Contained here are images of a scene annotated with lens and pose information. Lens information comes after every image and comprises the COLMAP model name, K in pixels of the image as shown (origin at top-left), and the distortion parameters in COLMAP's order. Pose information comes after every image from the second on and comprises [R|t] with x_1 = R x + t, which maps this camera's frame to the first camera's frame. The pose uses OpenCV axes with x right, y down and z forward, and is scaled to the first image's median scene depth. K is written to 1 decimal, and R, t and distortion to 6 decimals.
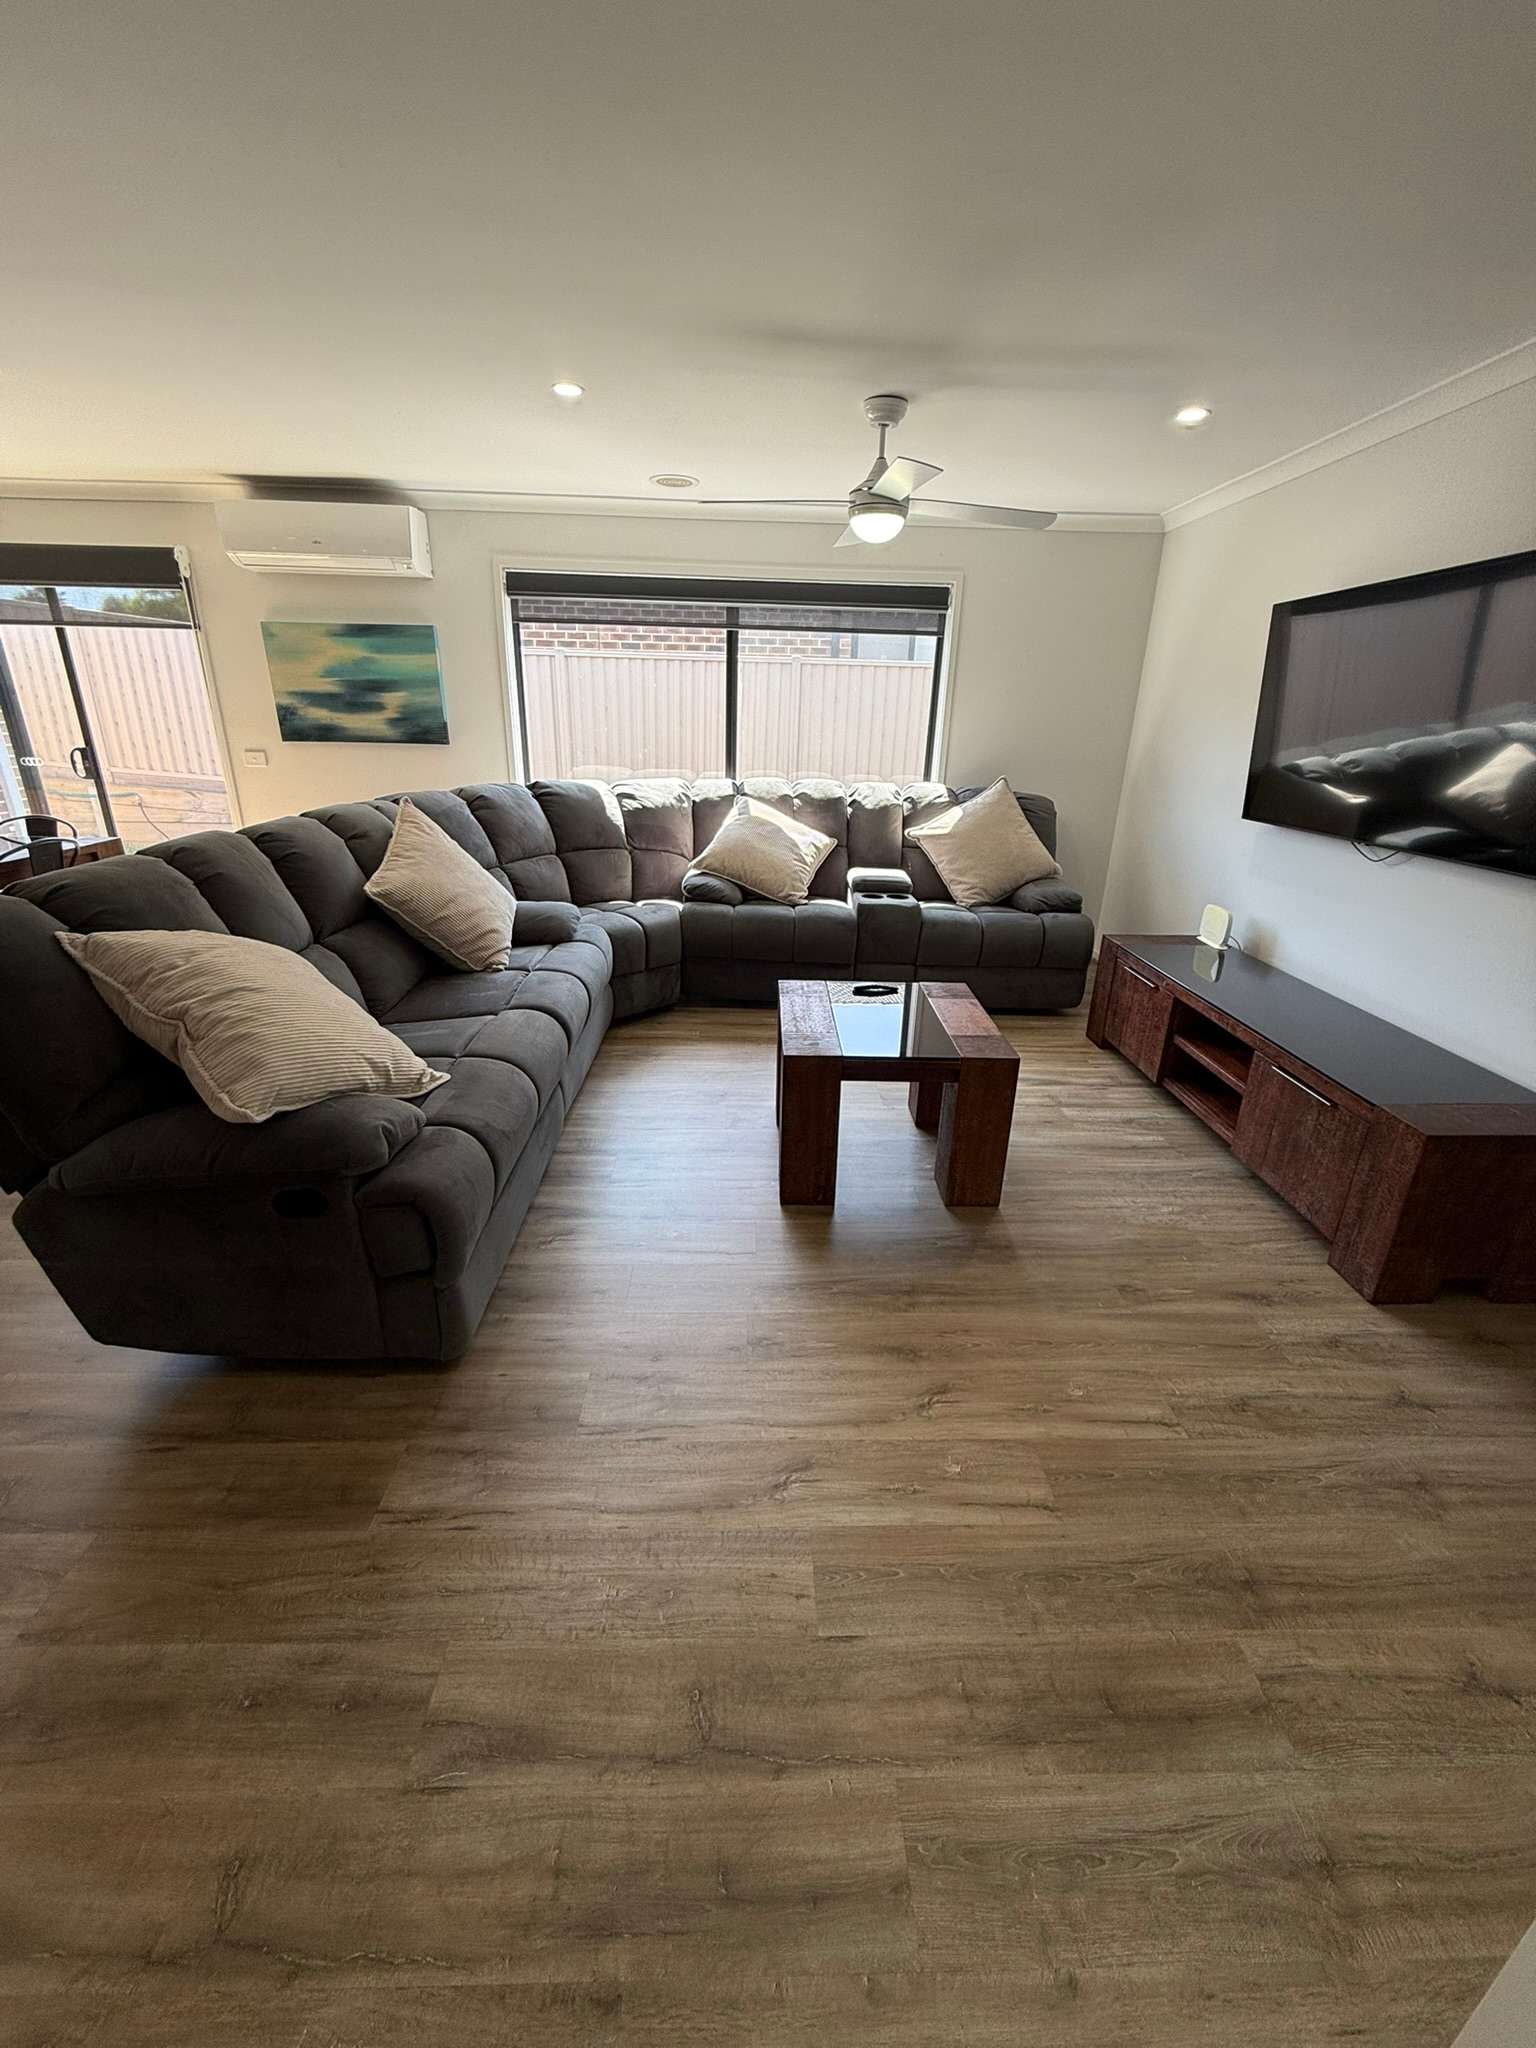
lens RADIAL K [[818.3, 0, 769.5], [0, 818.3, 1020.5], [0, 0, 1]] dist [-0.001715, 0.000459]
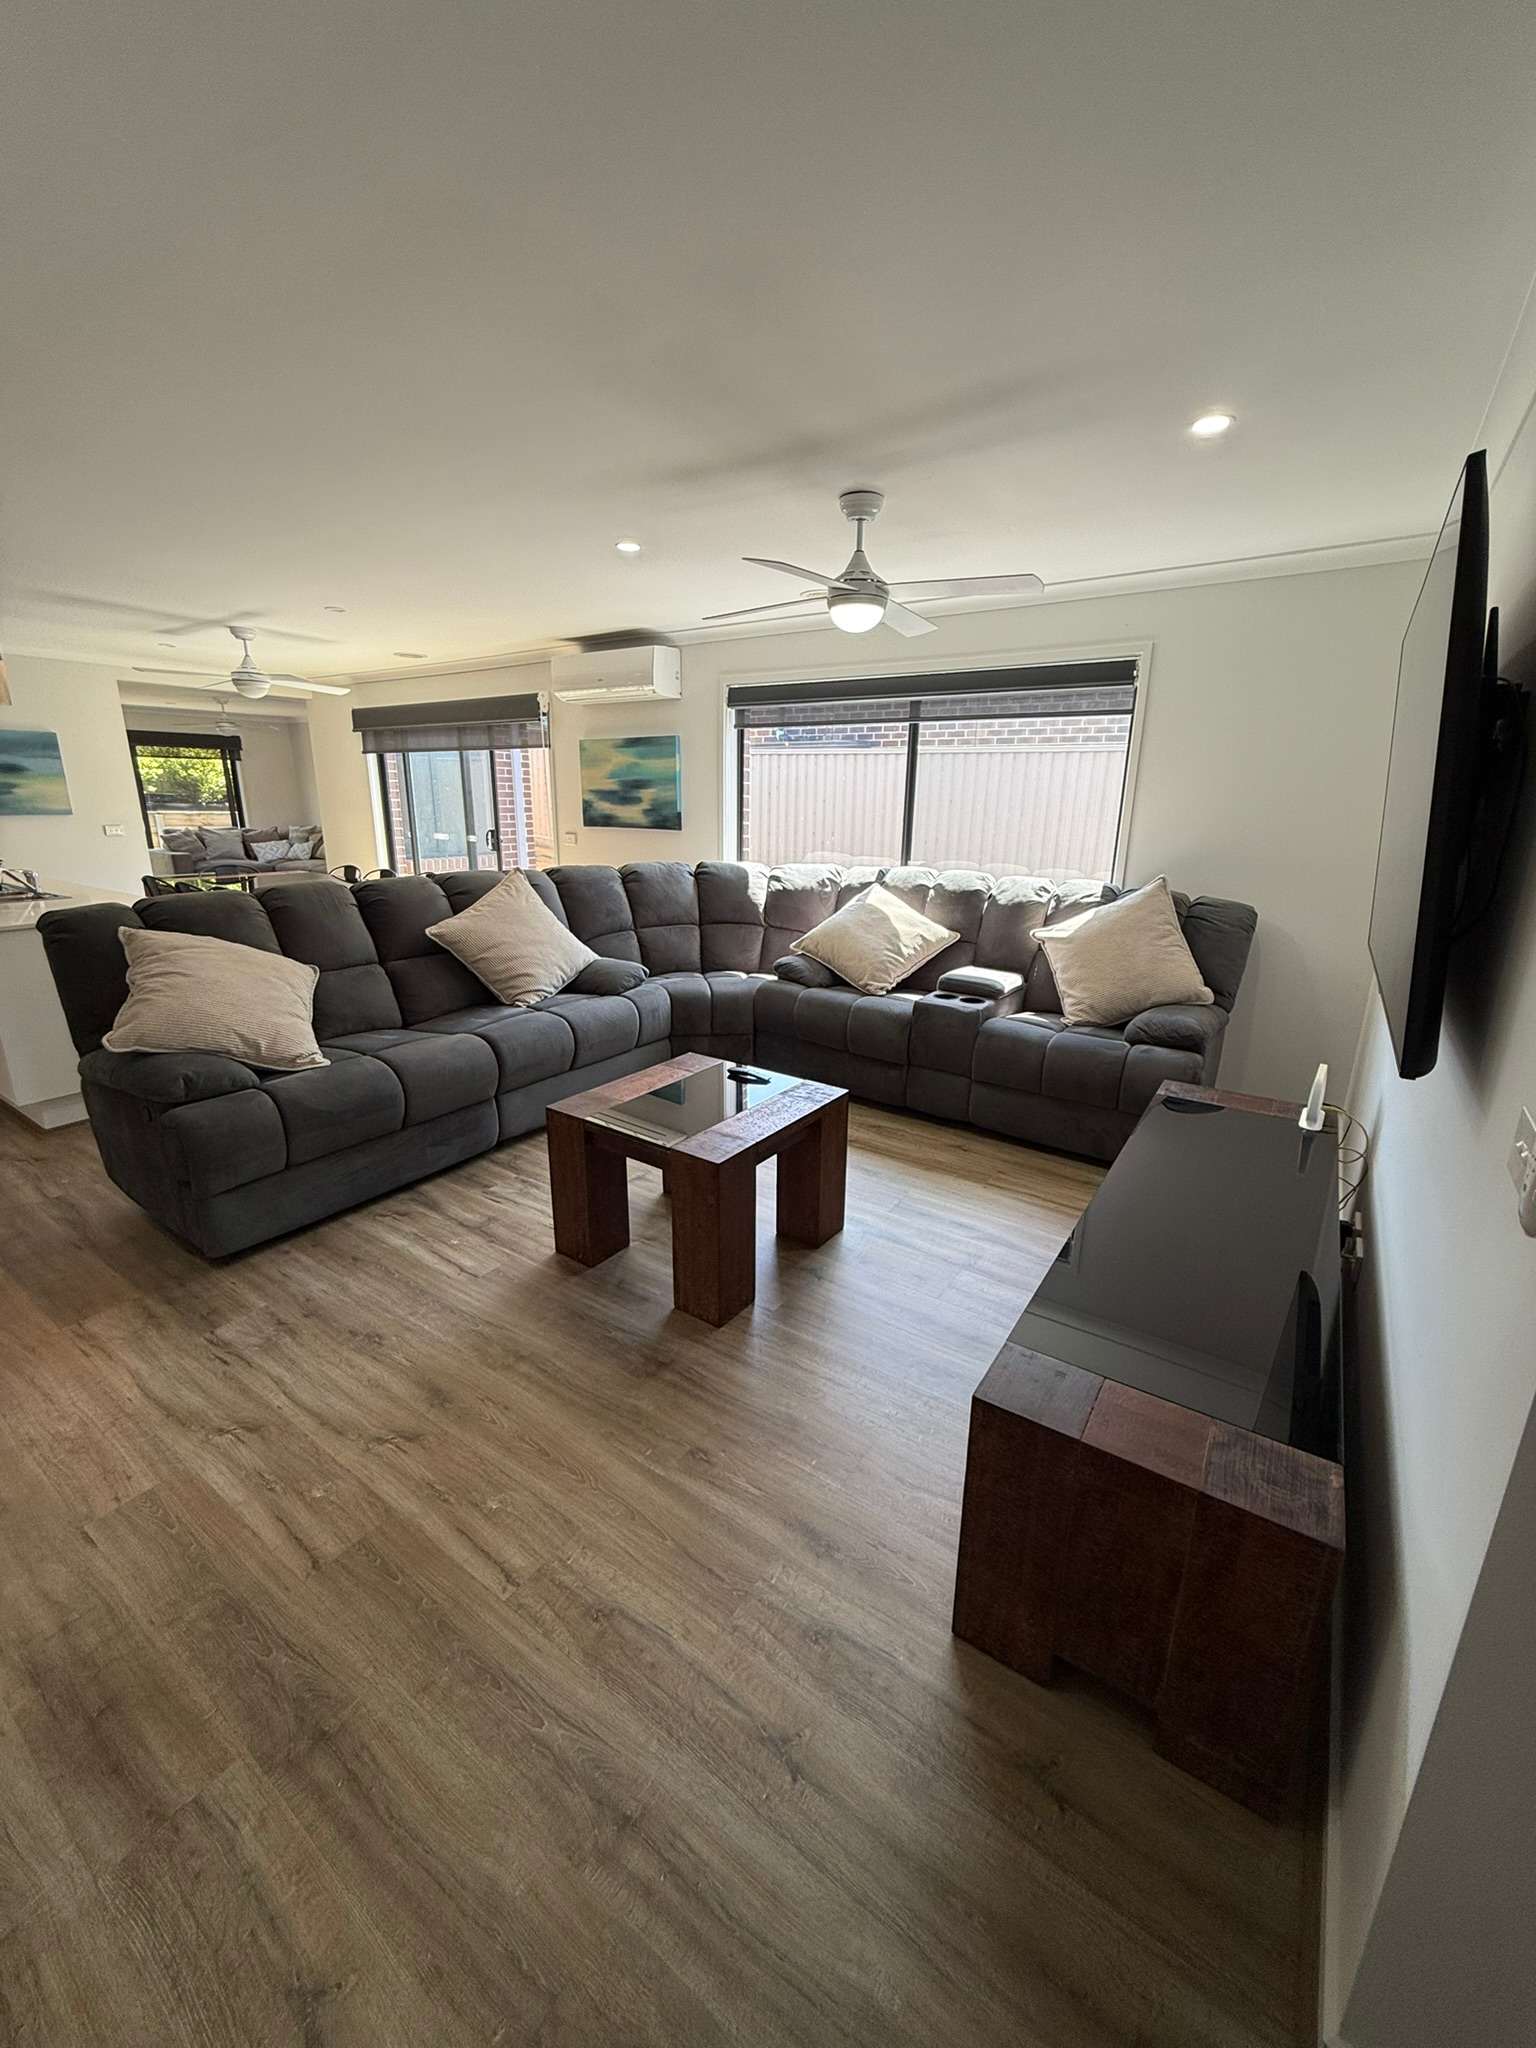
lens RADIAL K [[818.3, 0, 766.8], [0, 818.3, 1019.3], [0, 0, 1]] dist [-0.001715, 0.000459]
pose [[0.806552, 0.143022, -0.573602, 0.471070], [-0.203478, 0.978169, -0.042218, -0.046354], [0.555042, 0.150767, 0.818045, 0.145018]]
